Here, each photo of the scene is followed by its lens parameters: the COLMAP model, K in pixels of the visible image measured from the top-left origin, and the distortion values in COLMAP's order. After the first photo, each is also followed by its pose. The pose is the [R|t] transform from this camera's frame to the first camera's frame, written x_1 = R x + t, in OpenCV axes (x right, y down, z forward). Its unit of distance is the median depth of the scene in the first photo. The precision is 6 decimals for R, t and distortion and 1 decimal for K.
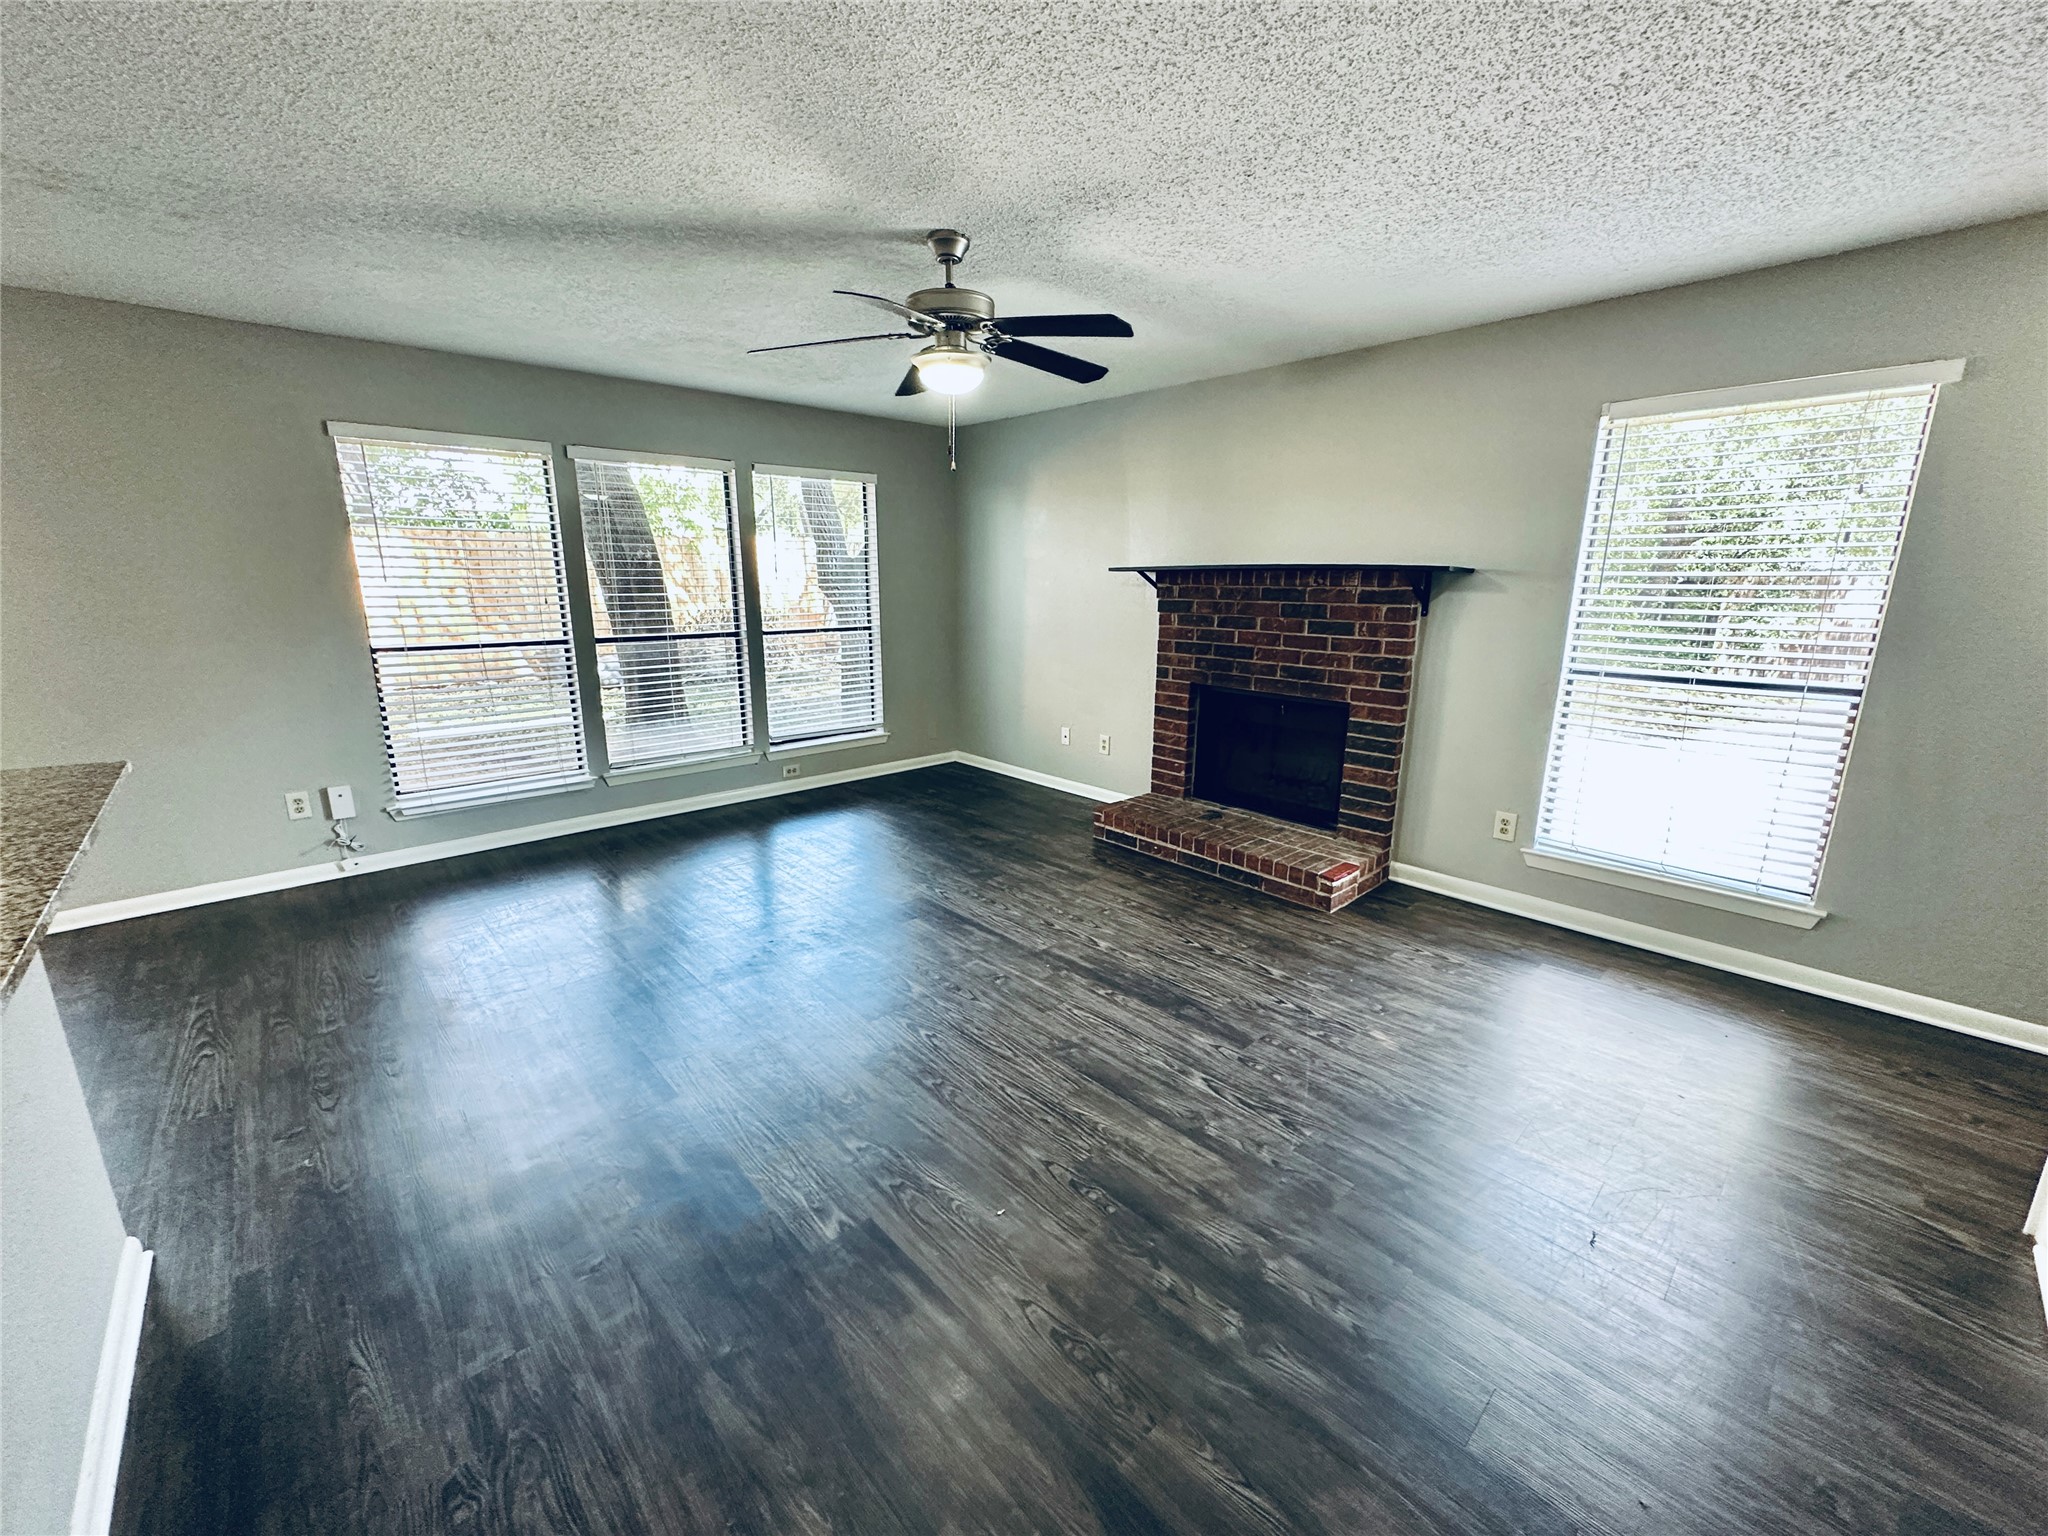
lens RADIAL K [[815.5, 0, 1022.4], [0, 815.5, 766.1], [0, 0, 1]] dist [-0.002968, 0.000201]
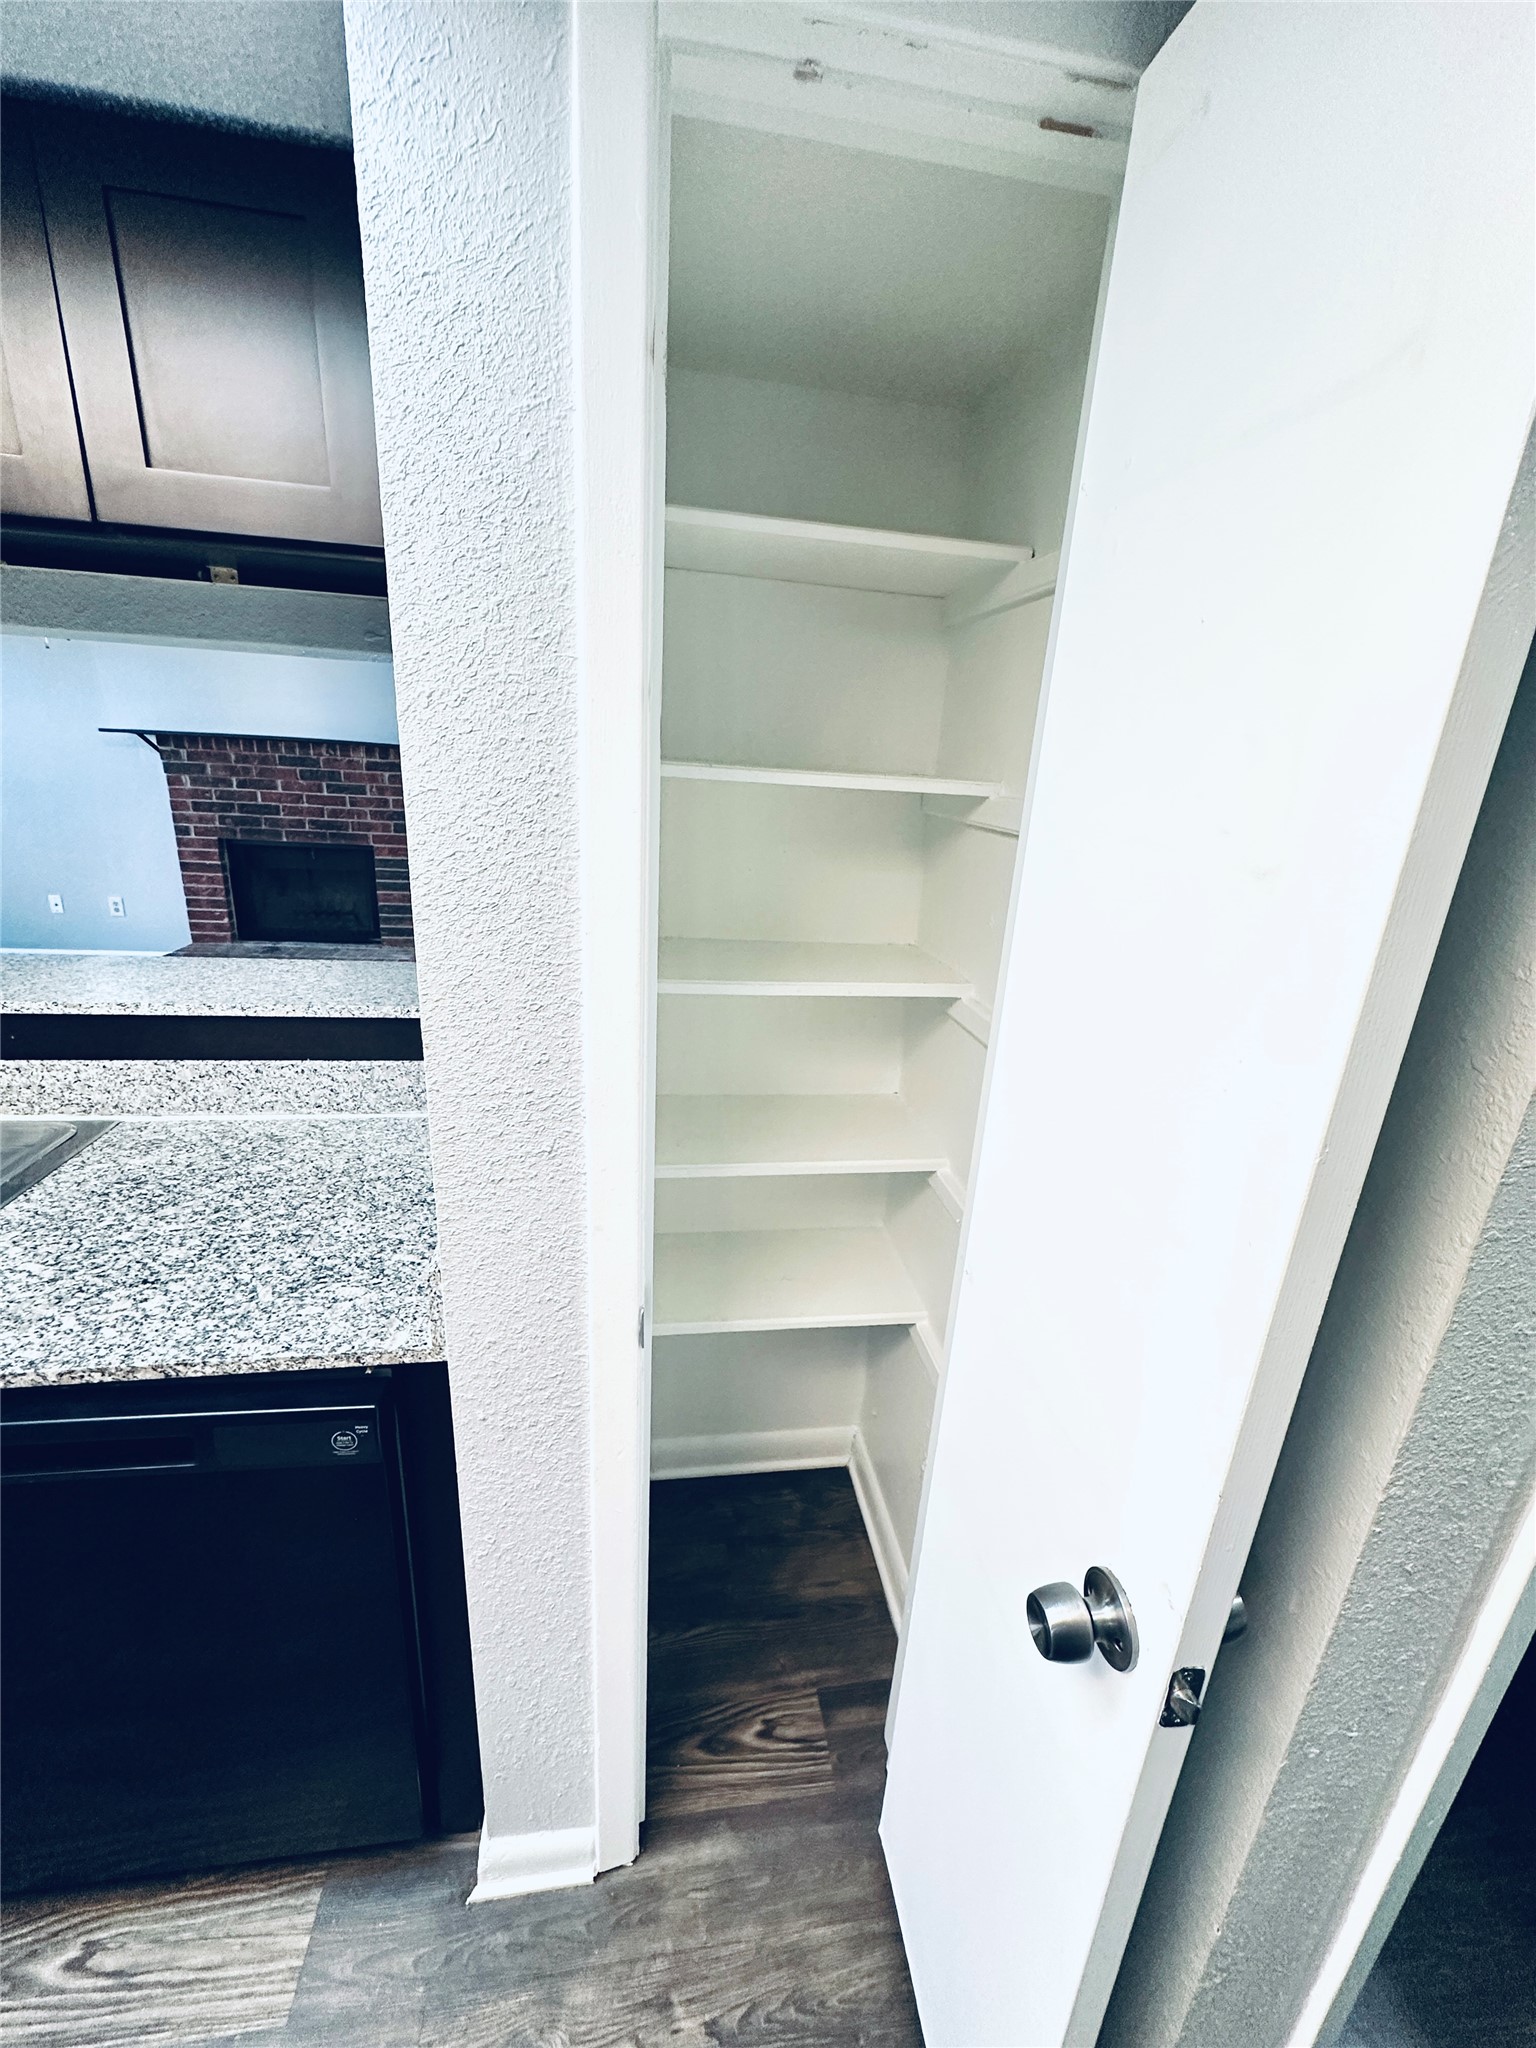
lens RADIAL K [[818.3, 0, 768.0], [0, 818.3, 1024.0], [0, 0, 1]] dist [-0.001653, 0.000181]
pose [[0.560601, -0.229583, 0.795625, -0.375170], [0.133882, 0.973287, 0.186515, 0.044993], [-0.817192, 0.001960, 0.576363, -0.317923]]
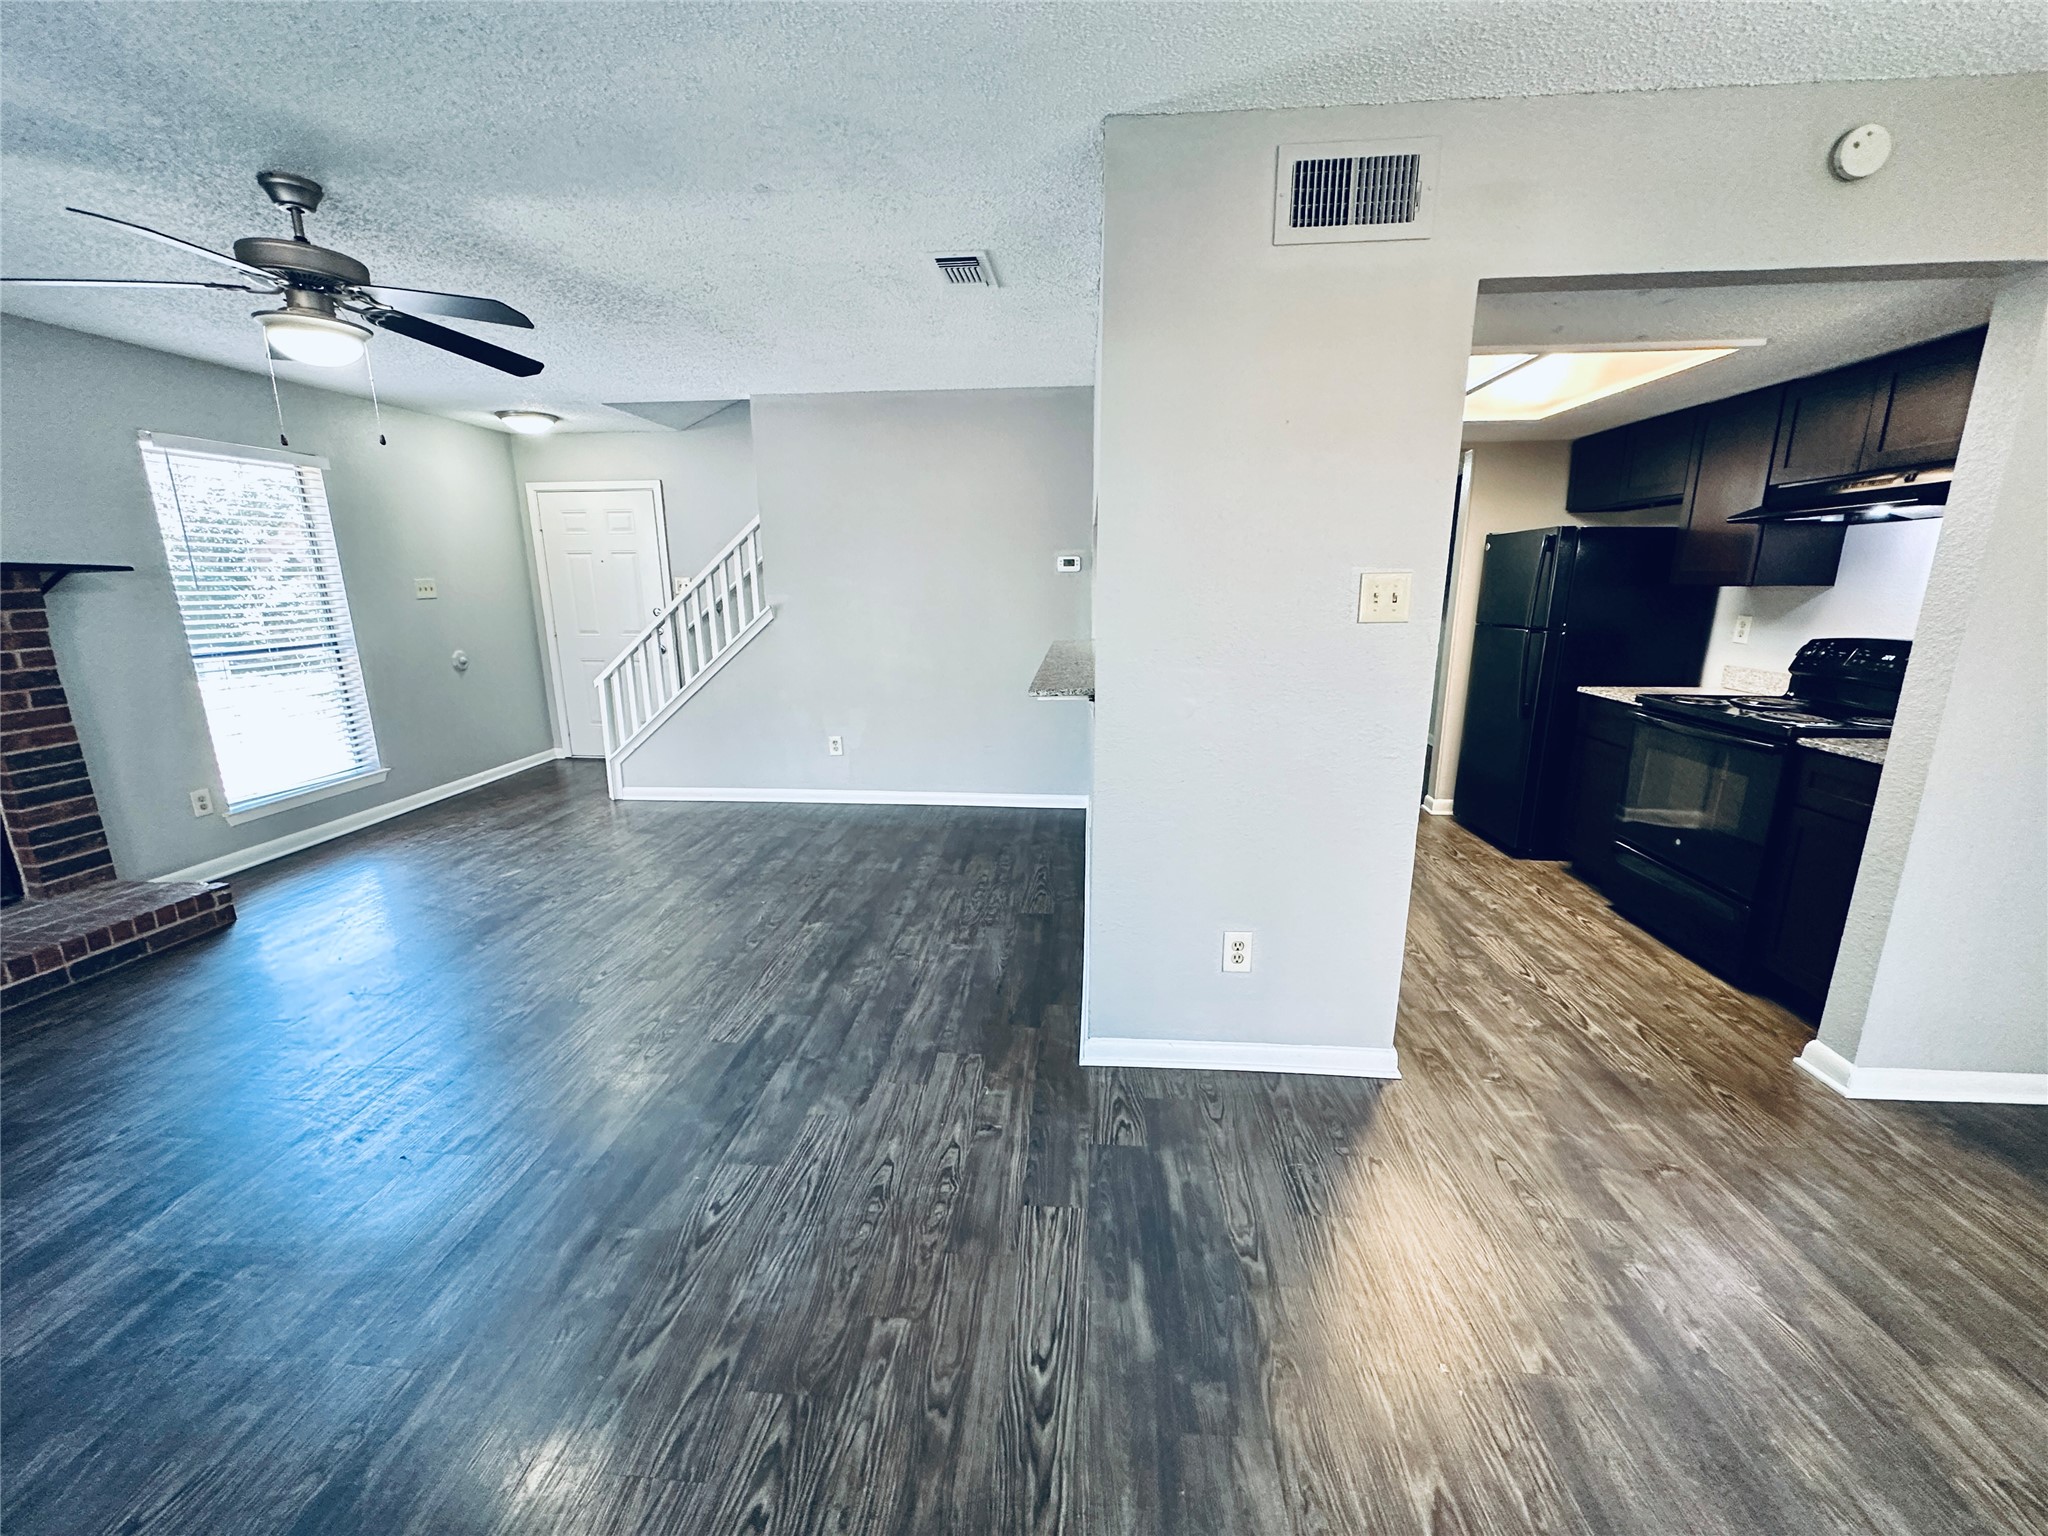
lens RADIAL K [[817.0, 0, 1022.4], [0, 817.0, 766.0], [0, 0, 1]] dist [0.000113, 0.000187]
pose [[-0.673810, -0.169363, 0.719233, -0.841217], [0.171966, 0.910706, 0.375556, -0.174956], [-0.718615, 0.376737, -0.584518, 0.741518]]
